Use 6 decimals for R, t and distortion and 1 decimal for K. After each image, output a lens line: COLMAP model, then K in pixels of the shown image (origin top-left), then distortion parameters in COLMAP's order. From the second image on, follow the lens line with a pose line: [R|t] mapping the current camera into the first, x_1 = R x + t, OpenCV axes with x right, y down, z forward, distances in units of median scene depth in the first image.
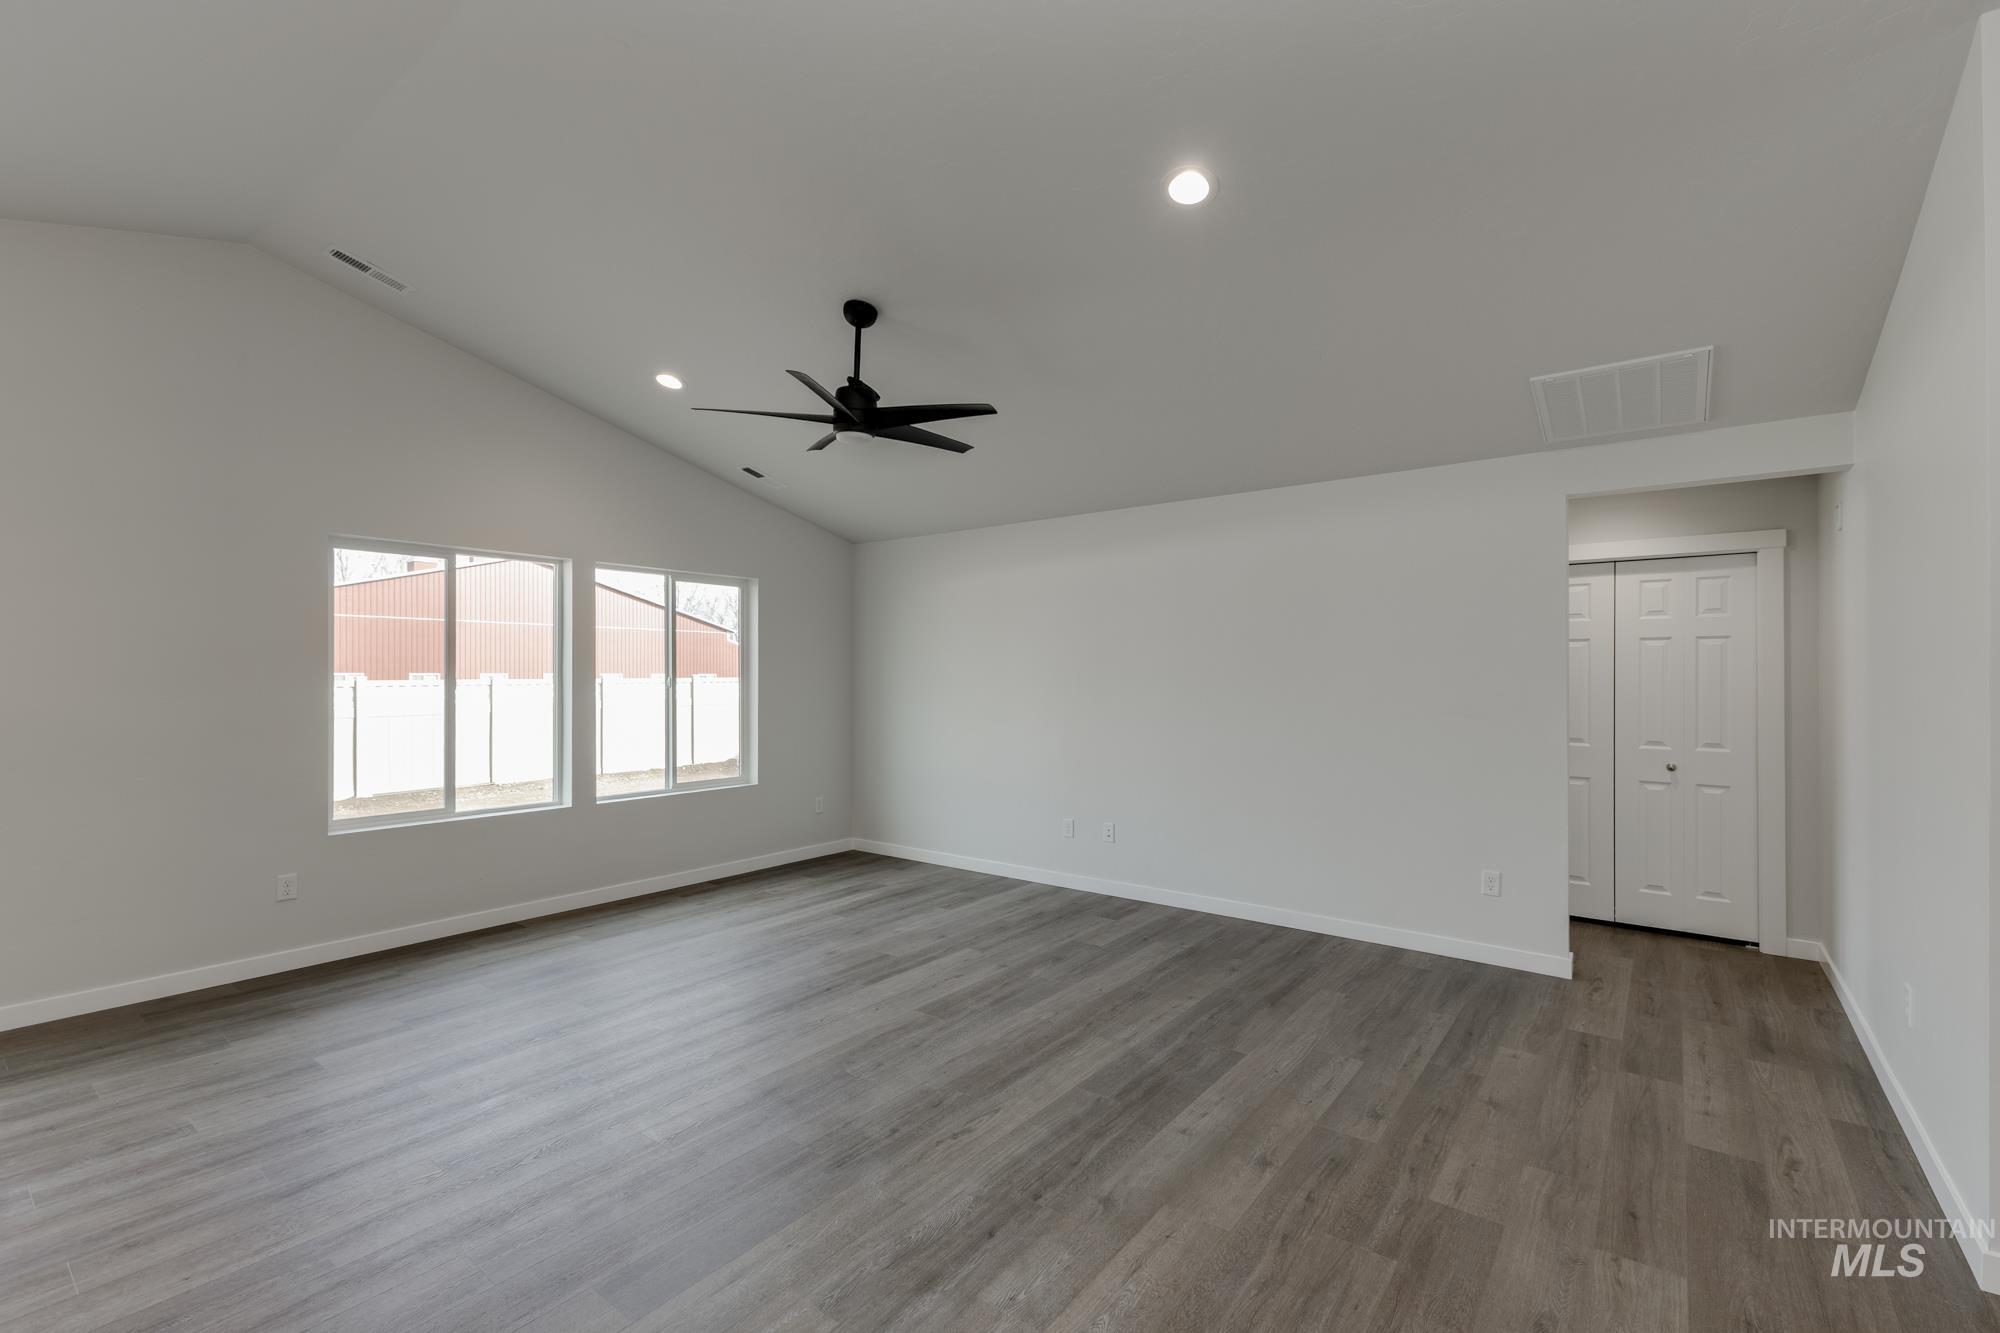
lens RADIAL K [[868.4, 0, 1000.2], [0, 868.4, 671.2], [0, 0, 1]] dist [0.007797, 0.000014]
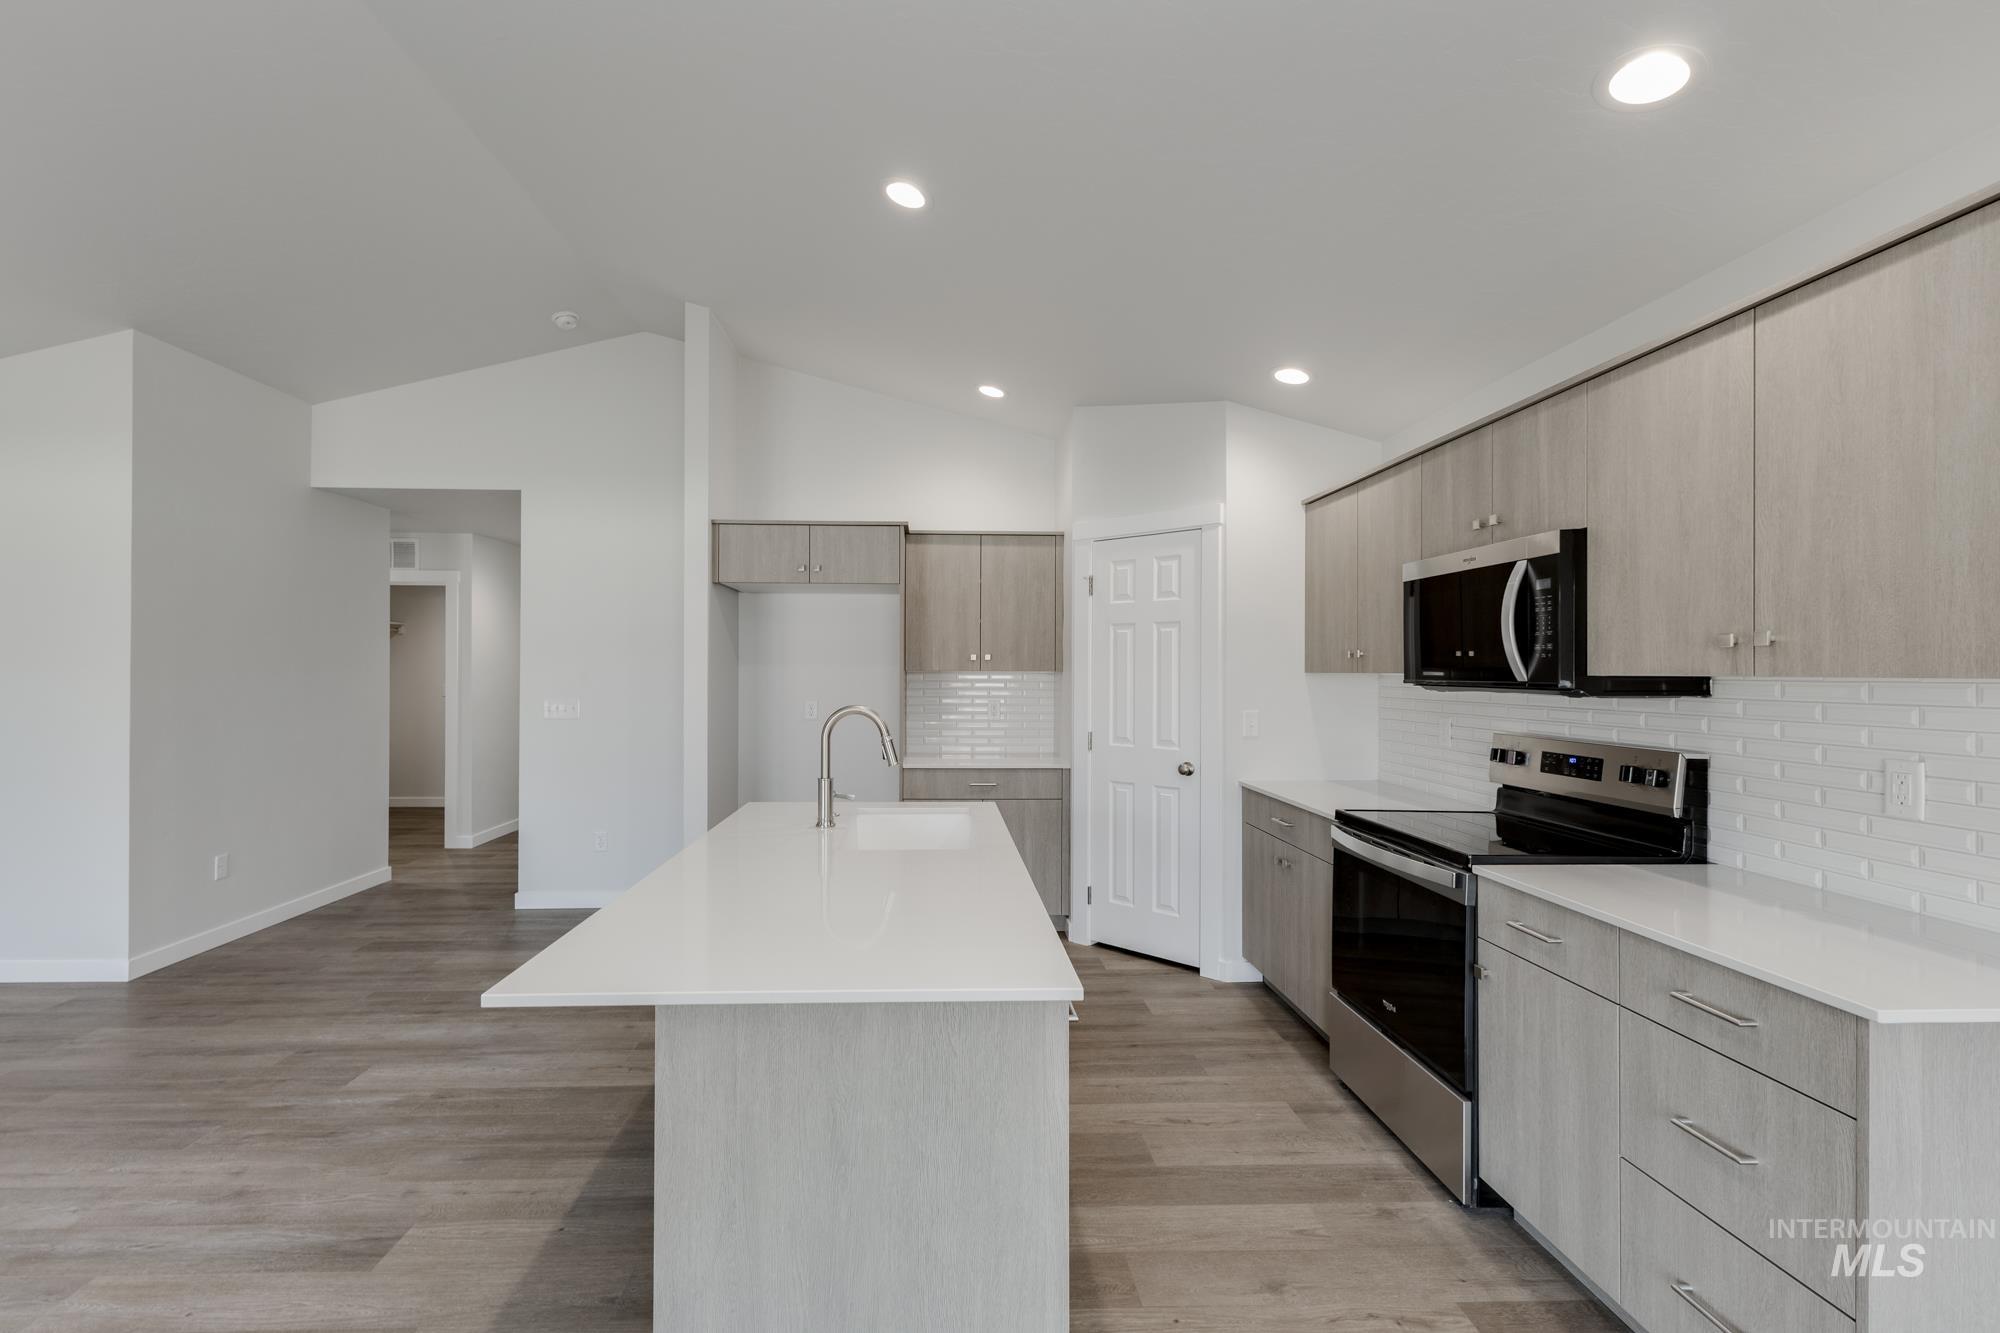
lens RADIAL K [[876.6, 0, 963.8], [0, 876.6, 666.1], [0, 0, 1]] dist [0.003750, -0.000249]
pose [[-0.640208, 0.001061, 0.768201, -0.831158], [-0.009877, 0.999905, -0.009613, 0.001056], [-0.768138, -0.013741, -0.640137, 0.434667]]
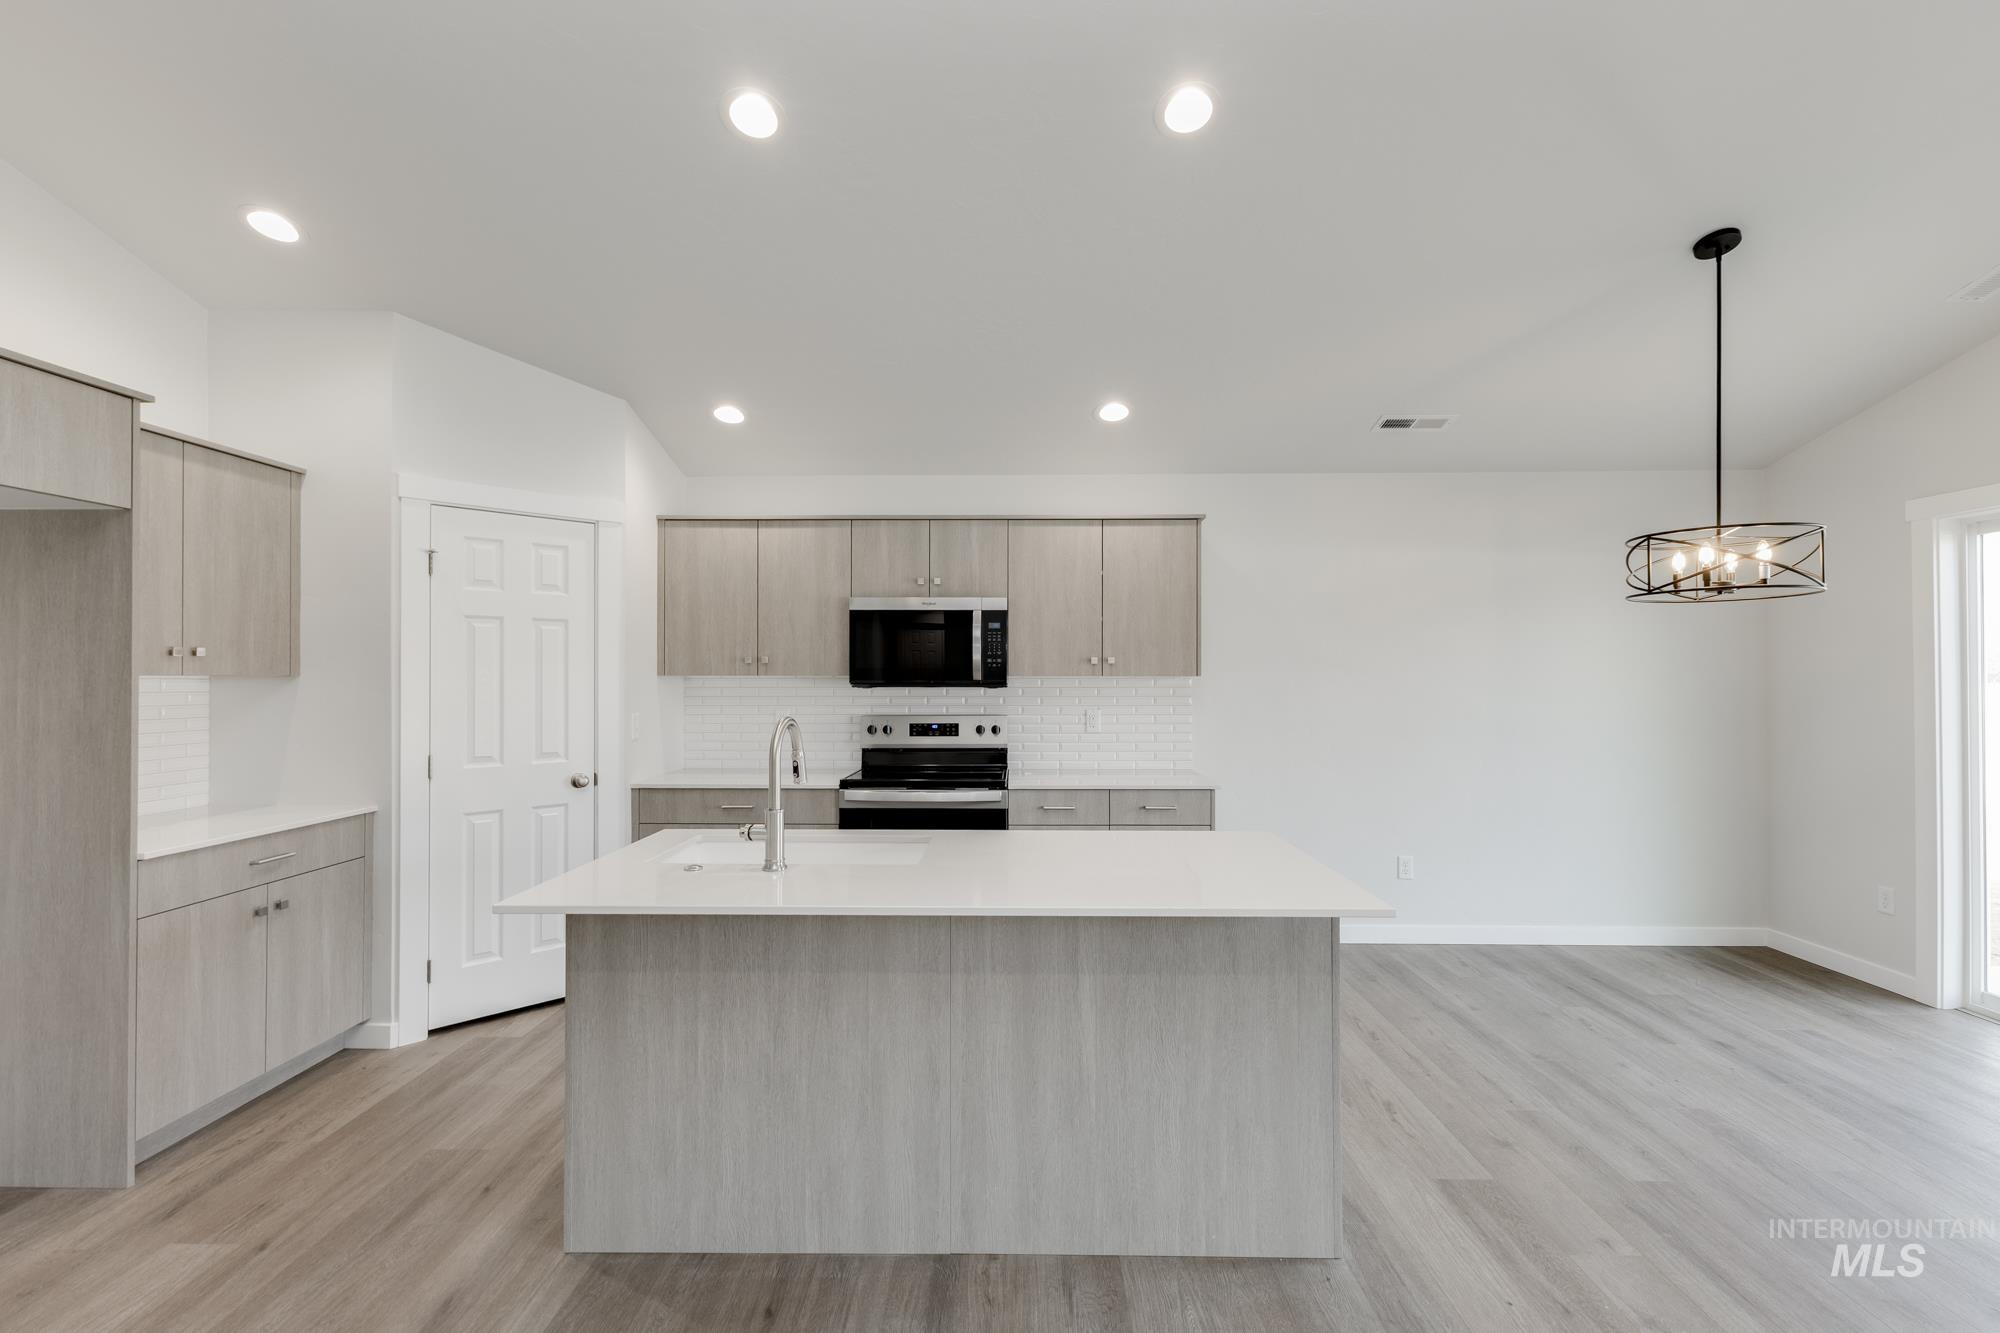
lens RADIAL K [[882.4, 0, 1006.5], [0, 882.4, 669.5], [0, 0, 1]] dist [0.006869, 0.000091]
pose [[-0.798063, -0.003628, -0.602563, 0.030712], [0.005011, 0.999907, -0.012656, 0.003248], [0.602553, -0.013120, -0.797971, 0.621525]]
